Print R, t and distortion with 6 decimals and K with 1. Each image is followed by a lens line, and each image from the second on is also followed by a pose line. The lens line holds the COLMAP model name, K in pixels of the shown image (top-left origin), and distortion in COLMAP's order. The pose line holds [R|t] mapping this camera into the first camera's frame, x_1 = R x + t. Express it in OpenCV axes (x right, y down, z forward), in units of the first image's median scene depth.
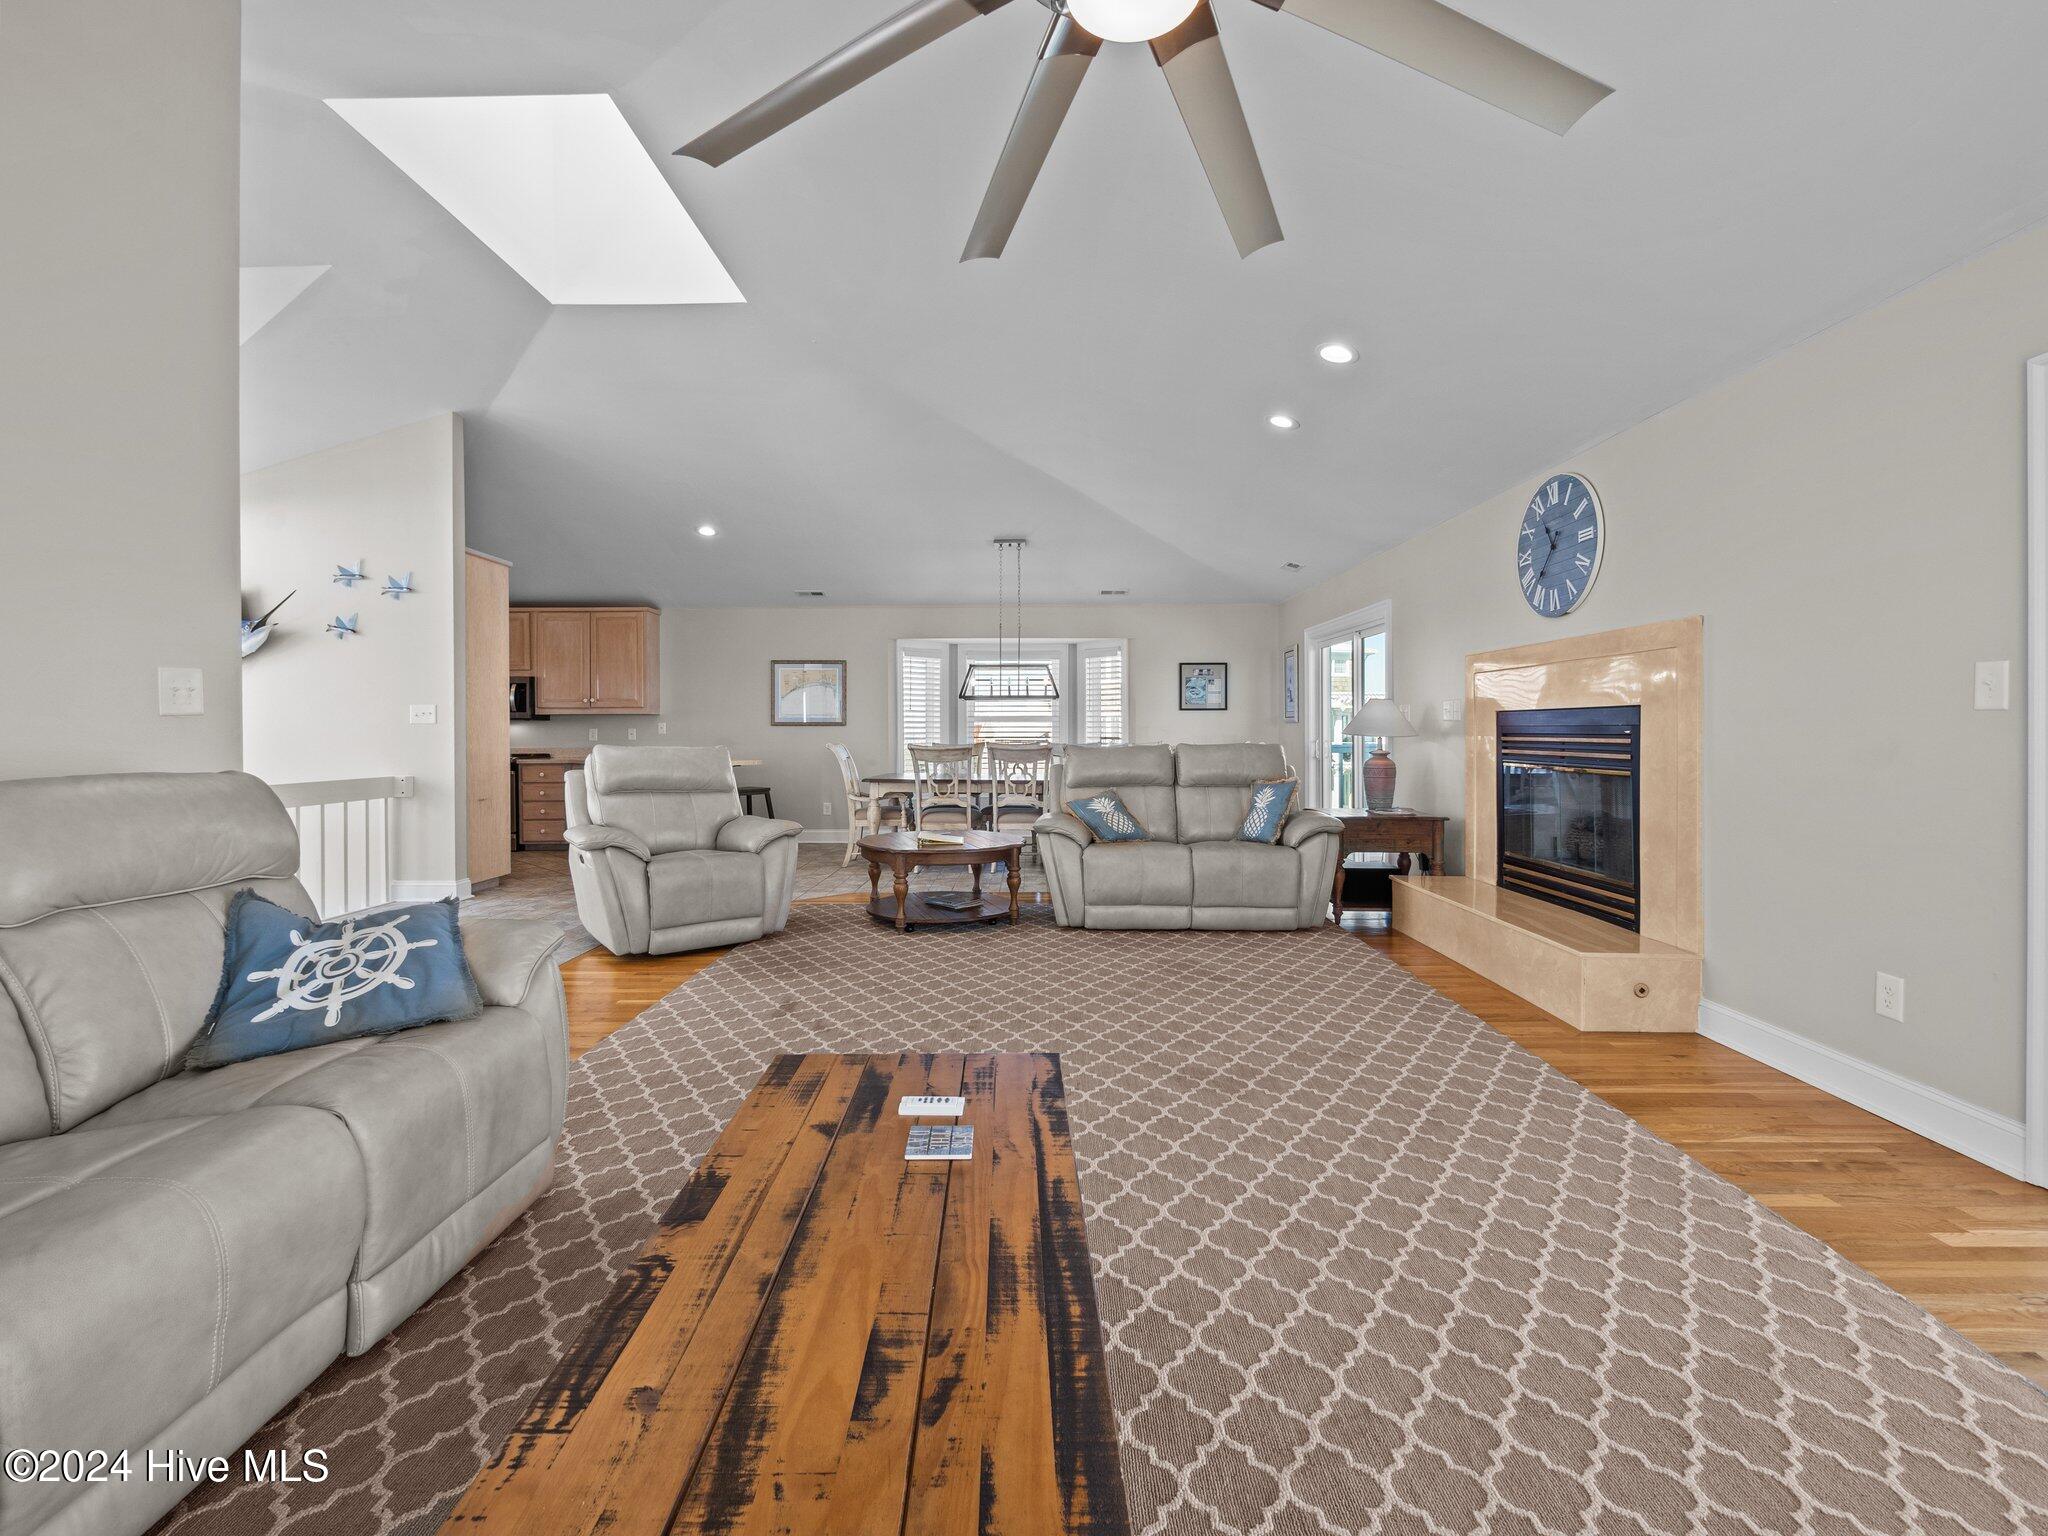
lens RADIAL K [[882.2, 0, 1009.6], [0, 882.2, 751.3], [0, 0, 1]] dist [-0.002949, -0.000407]
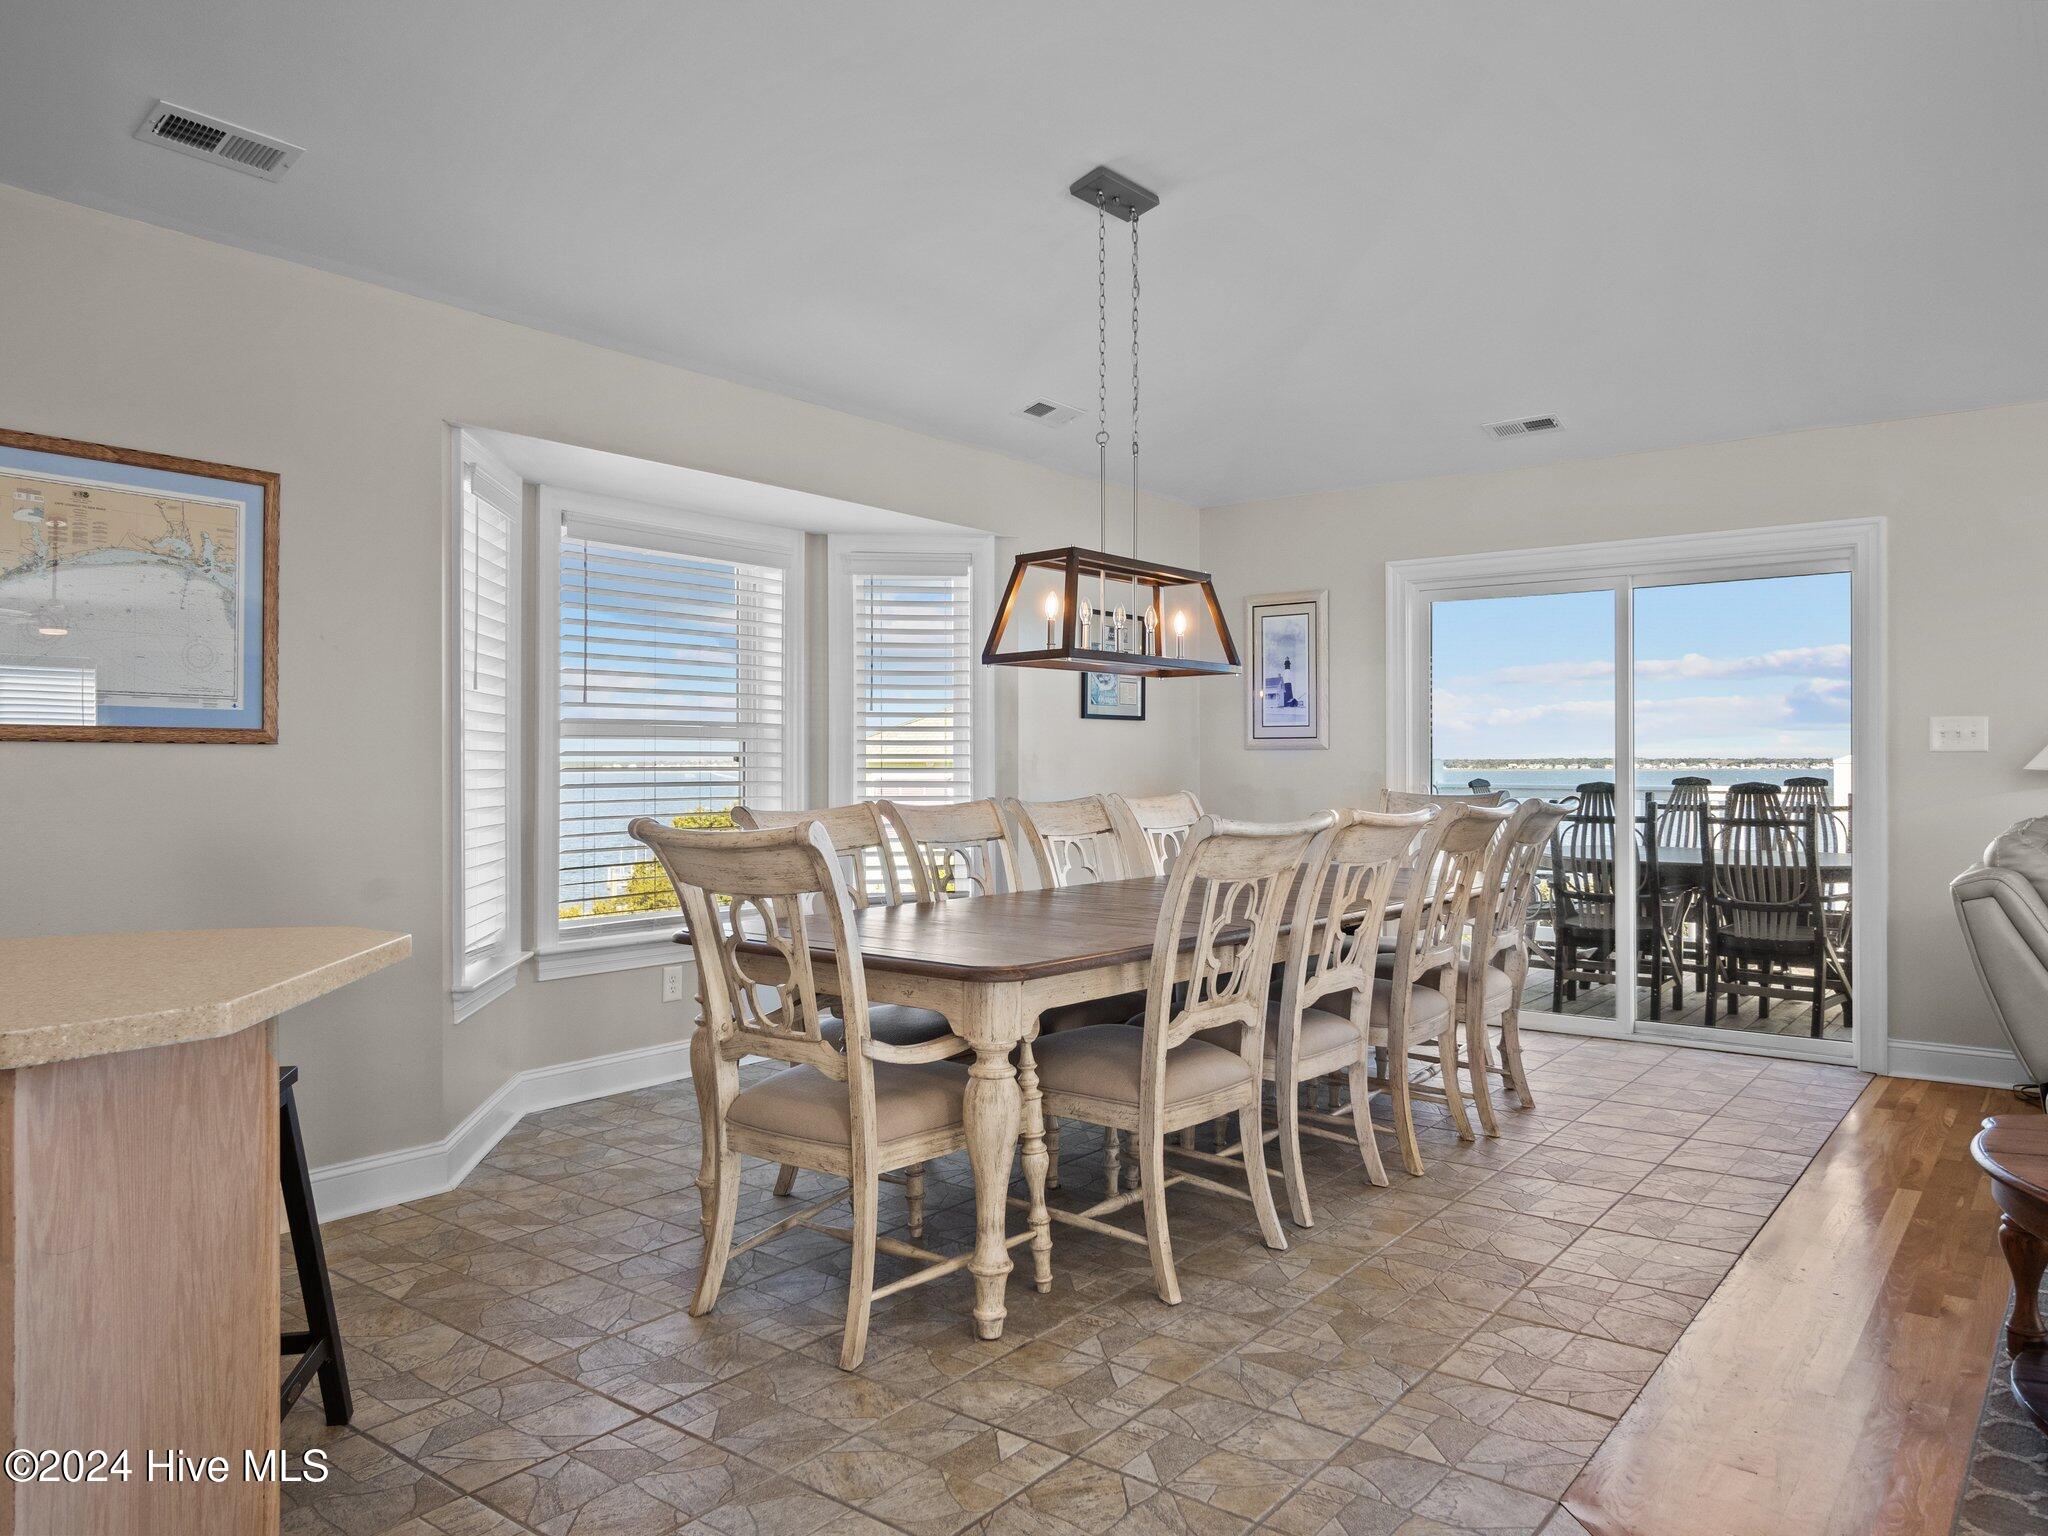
lens RADIAL K [[1388.3, 0, 1010.2], [0, 1388.3, 765.1], [0, 0, 1]] dist [0.000186, 0.001287]
pose [[0.601437, -0.000398, 0.798920, -0.803453], [0.018833, 0.999729, -0.013679, -0.033098], [-0.798698, 0.023273, 0.601282, 1.351677]]
